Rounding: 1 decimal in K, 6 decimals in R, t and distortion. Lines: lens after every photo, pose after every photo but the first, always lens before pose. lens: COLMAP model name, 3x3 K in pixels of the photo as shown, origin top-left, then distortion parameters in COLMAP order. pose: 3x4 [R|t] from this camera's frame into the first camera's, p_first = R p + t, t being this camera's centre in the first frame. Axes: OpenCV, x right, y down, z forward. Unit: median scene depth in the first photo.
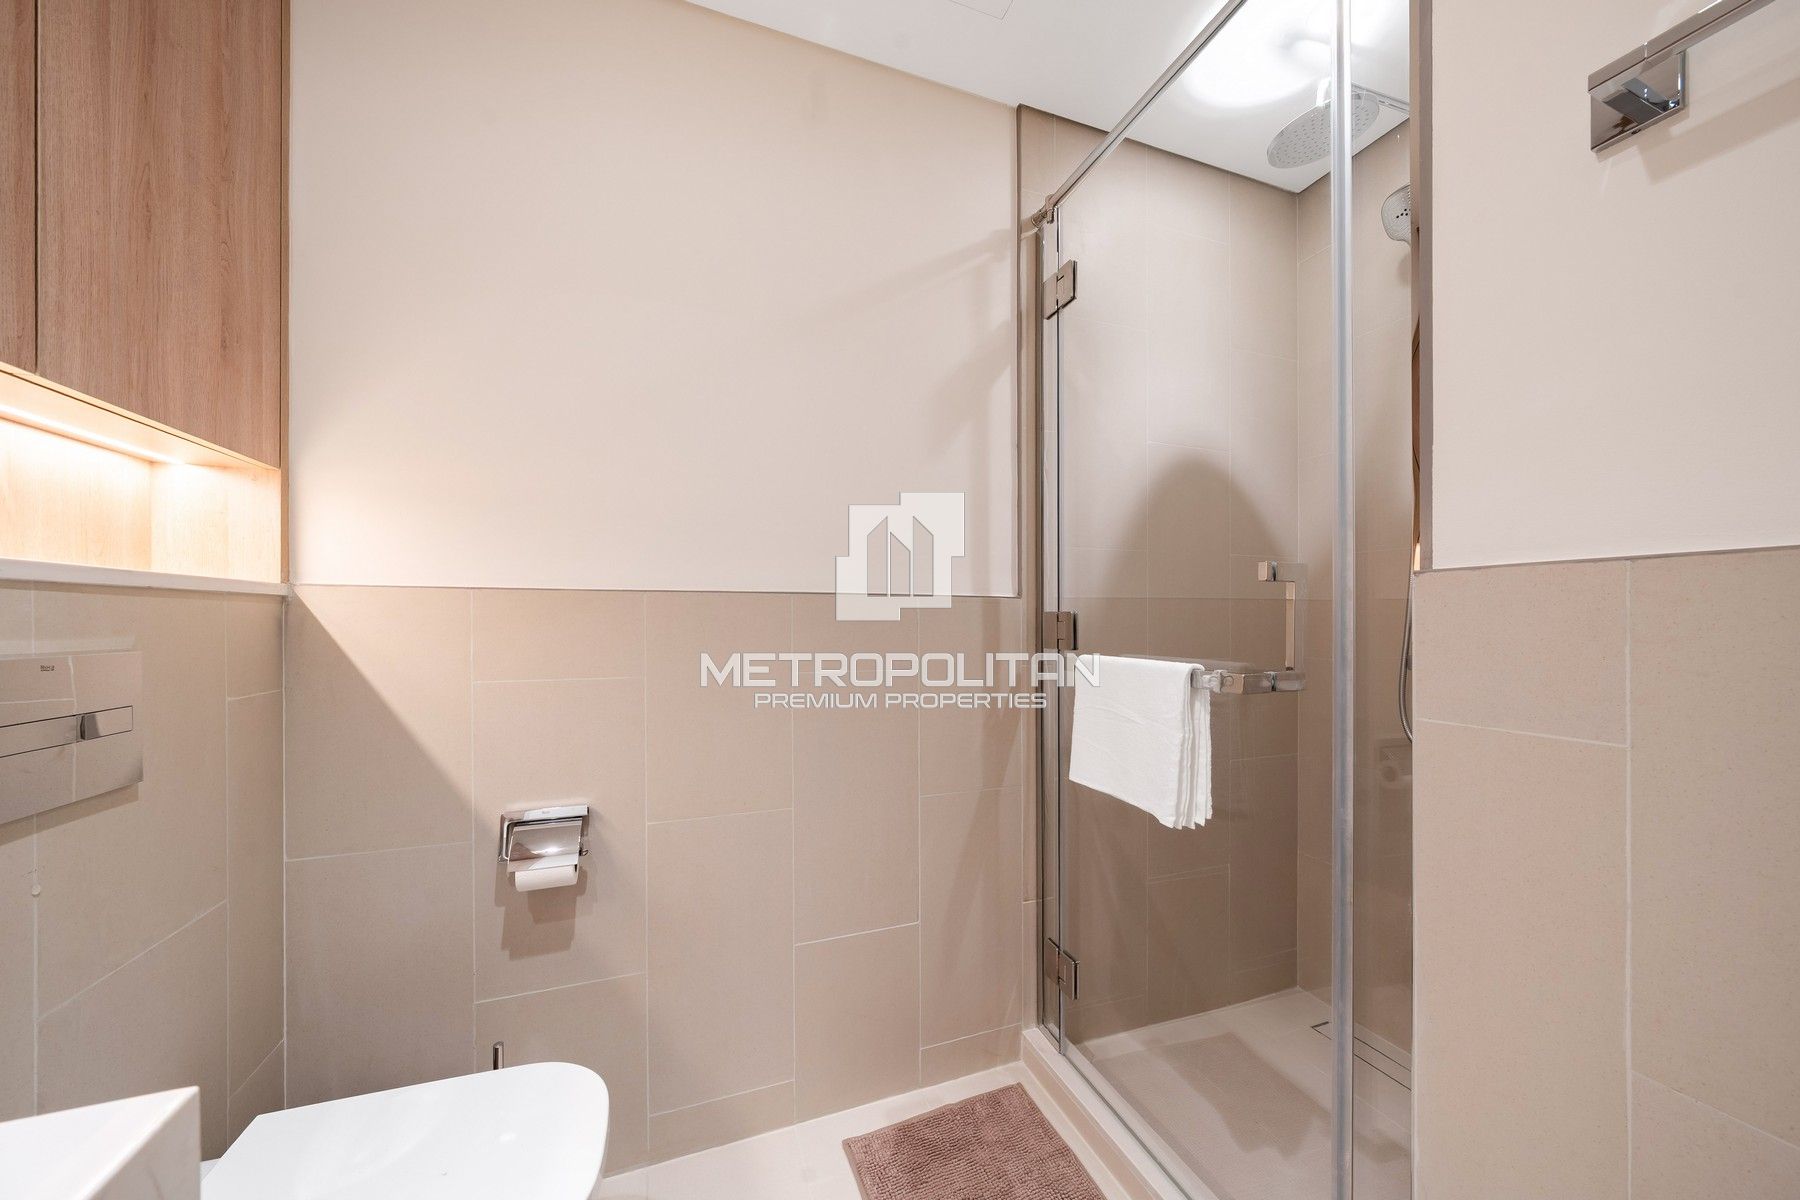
lens RADIAL K [[619.9, 0, 900.2], [0, 619.9, 620.6], [0, 0, 1]] dist [-0.002521, 0.000073]
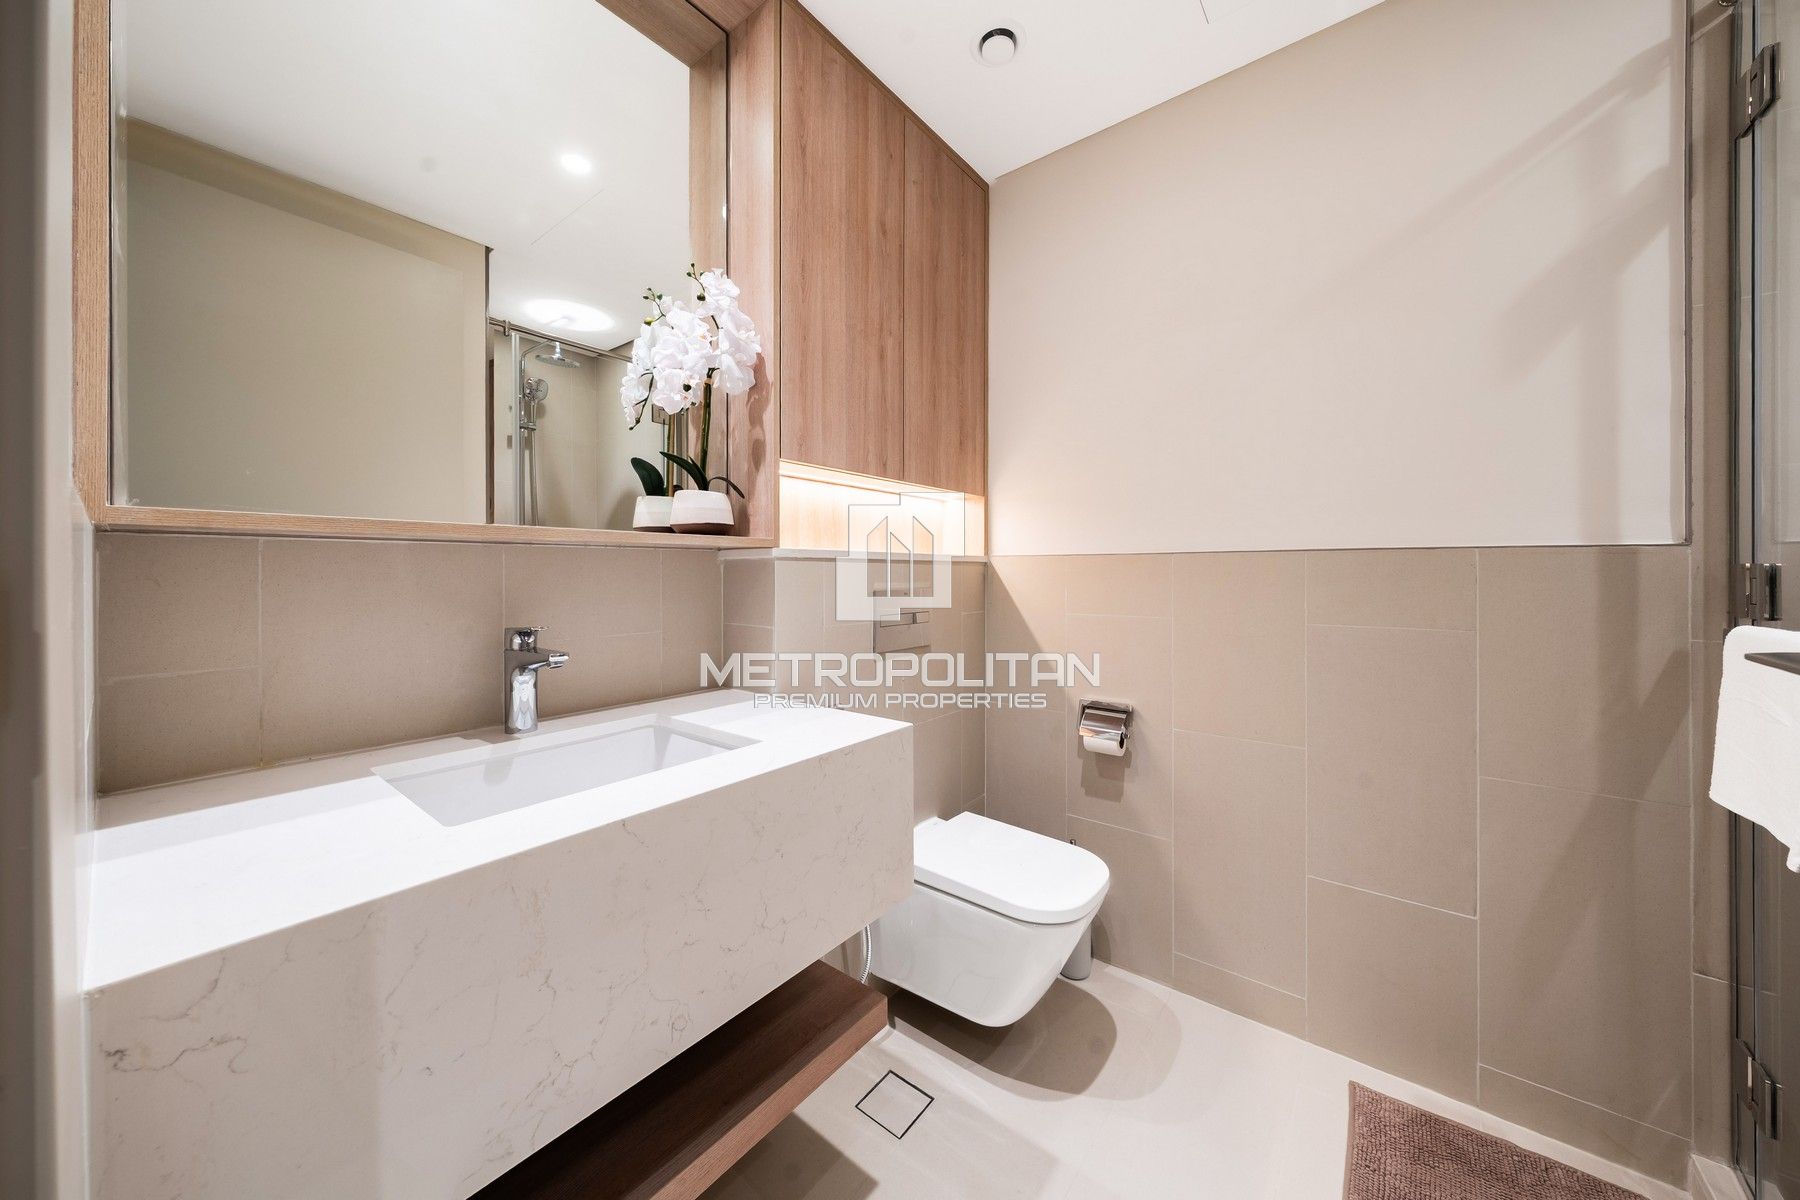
lens RADIAL K [[617.1, 0, 895.7], [0, 617.1, 550.9], [0, 0, 1]] dist [-0.000566, -0.000076]
pose [[0.518896, -0.028645, -0.854358, 0.435000], [0.002366, 0.999483, -0.032074, -0.012572], [0.854834, 0.014622, 0.518695, -0.204167]]
